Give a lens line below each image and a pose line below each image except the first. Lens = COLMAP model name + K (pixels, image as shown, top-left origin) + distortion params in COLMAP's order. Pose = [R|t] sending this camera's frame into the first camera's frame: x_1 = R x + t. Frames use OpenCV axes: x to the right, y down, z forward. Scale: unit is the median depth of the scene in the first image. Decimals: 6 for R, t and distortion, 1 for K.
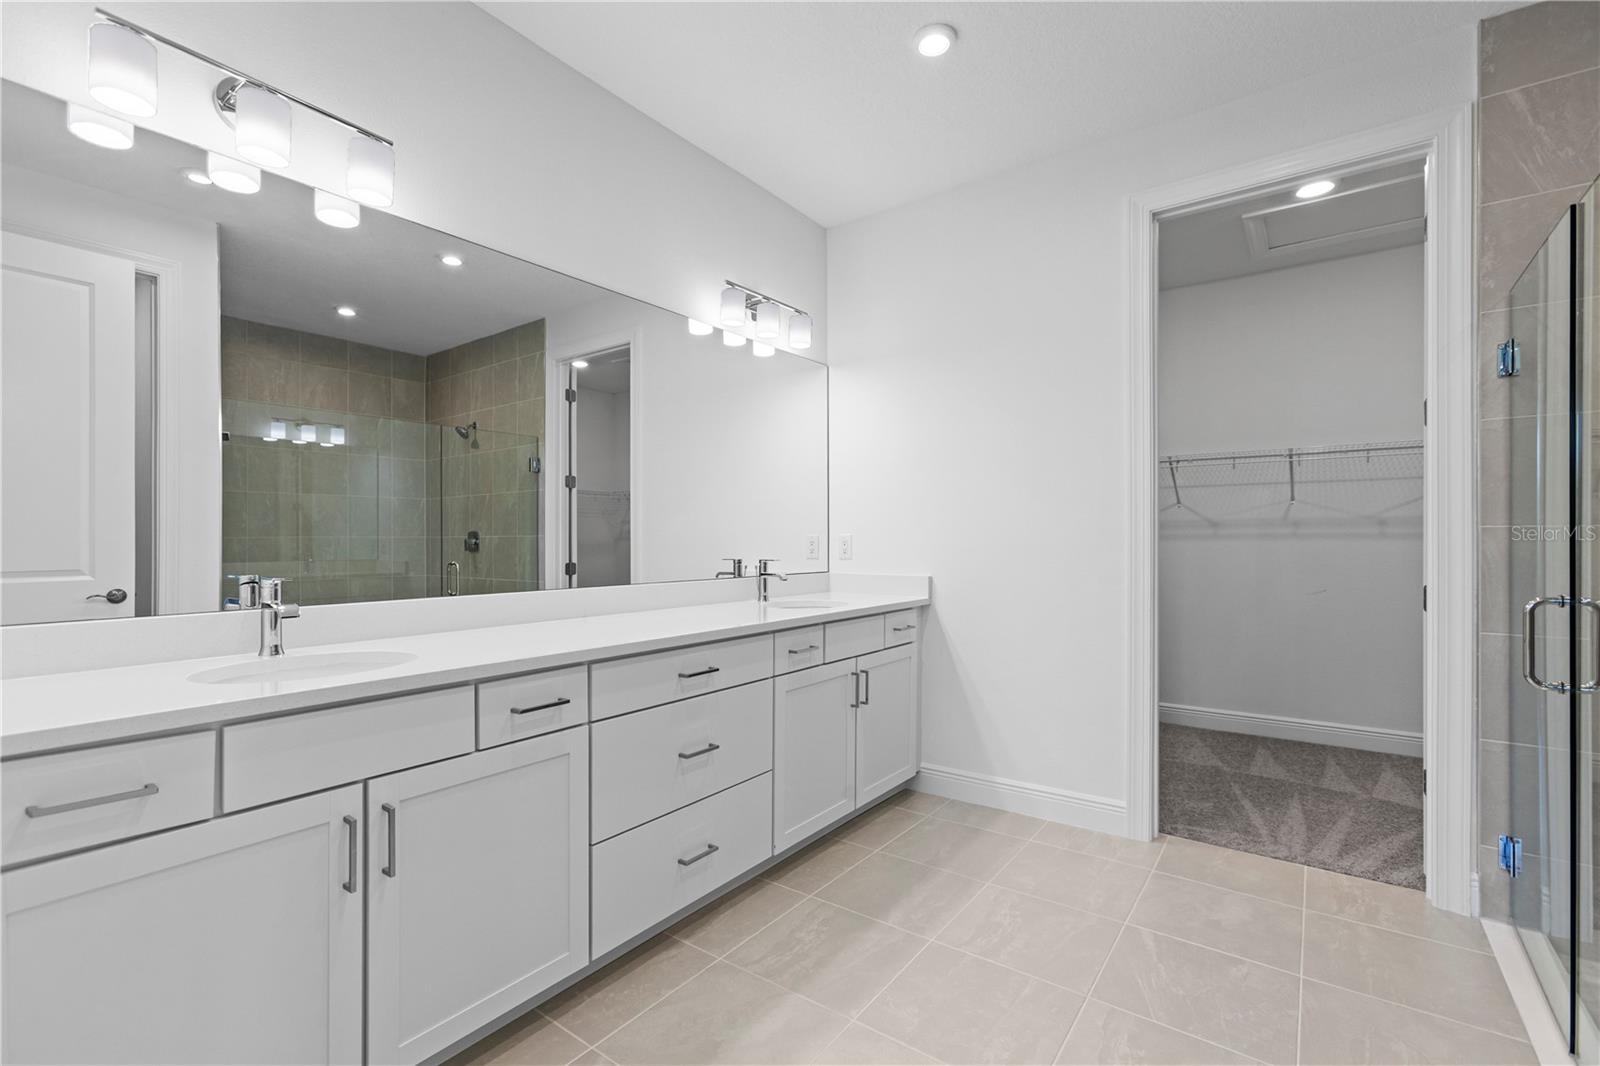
lens RADIAL K [[708.7, 0, 795.6], [0, 708.7, 542.3], [0, 0, 1]] dist [-0.002354, 0.000129]
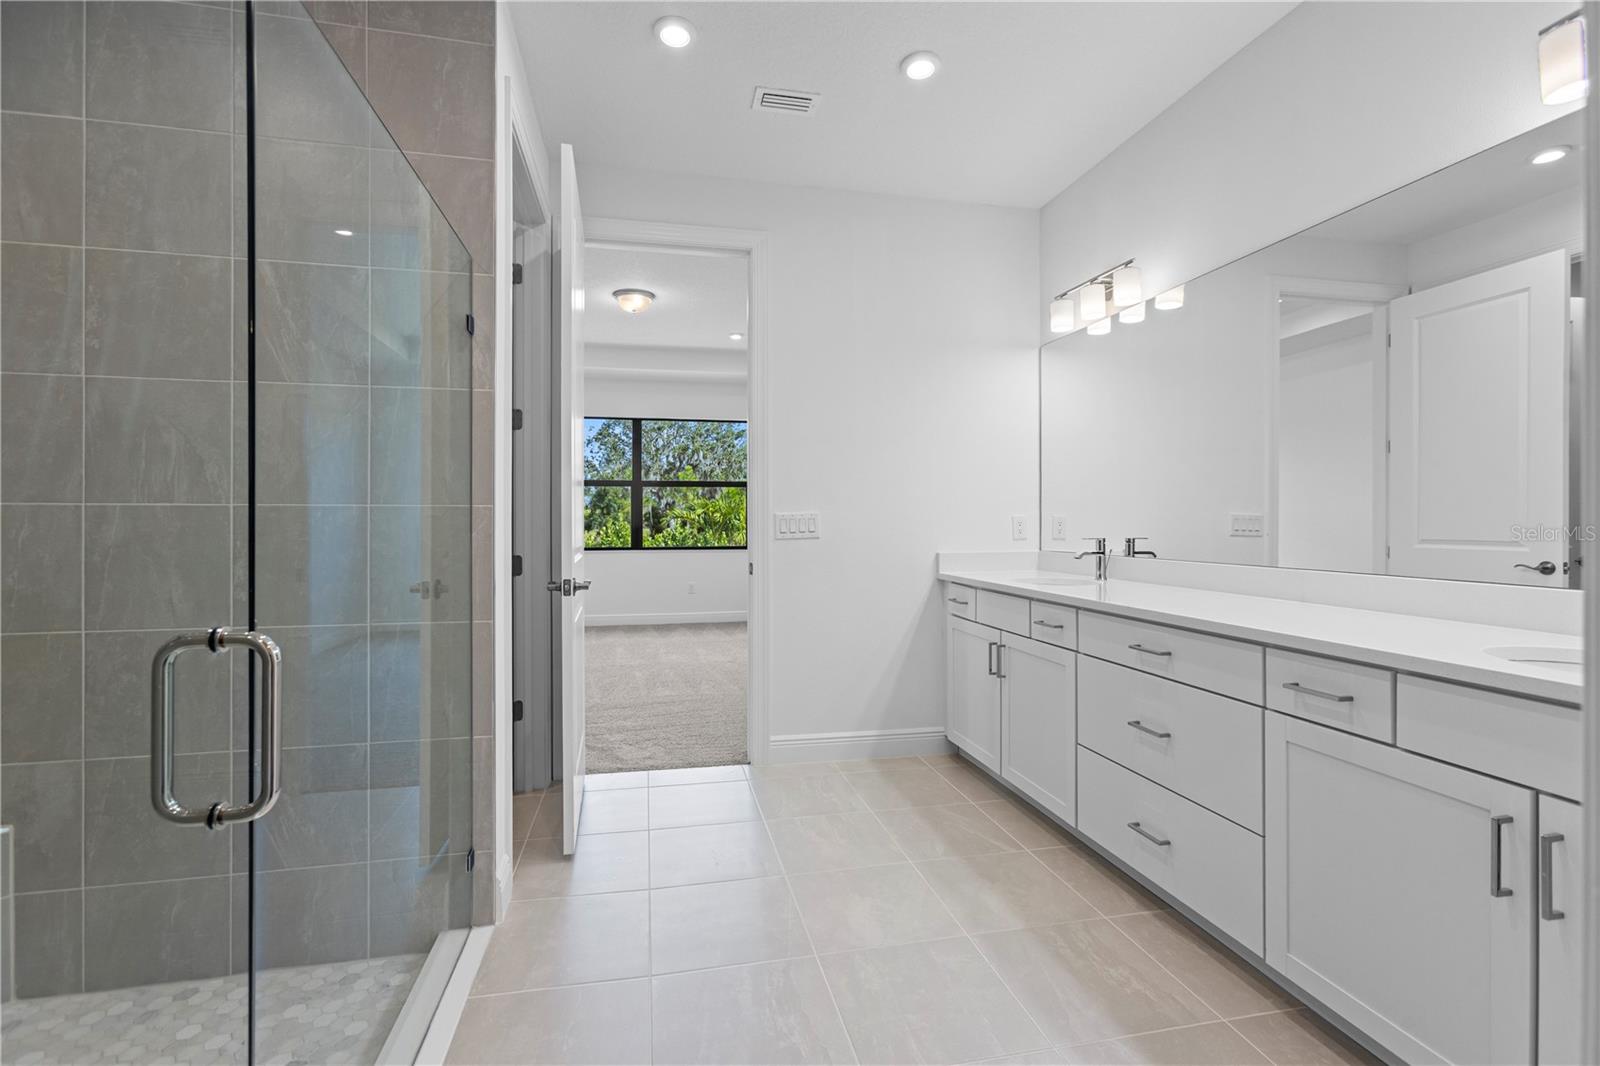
lens RADIAL K [[708.7, 0, 798.0], [0, 708.7, 521.2], [0, 0, 1]] dist [-0.002354, 0.000129]
pose [[-0.657413, 0.003366, -0.753523, 0.926014], [0.001401, 0.999994, 0.003244, -0.000631], [0.753529, 0.001077, -0.657413, 1.273556]]
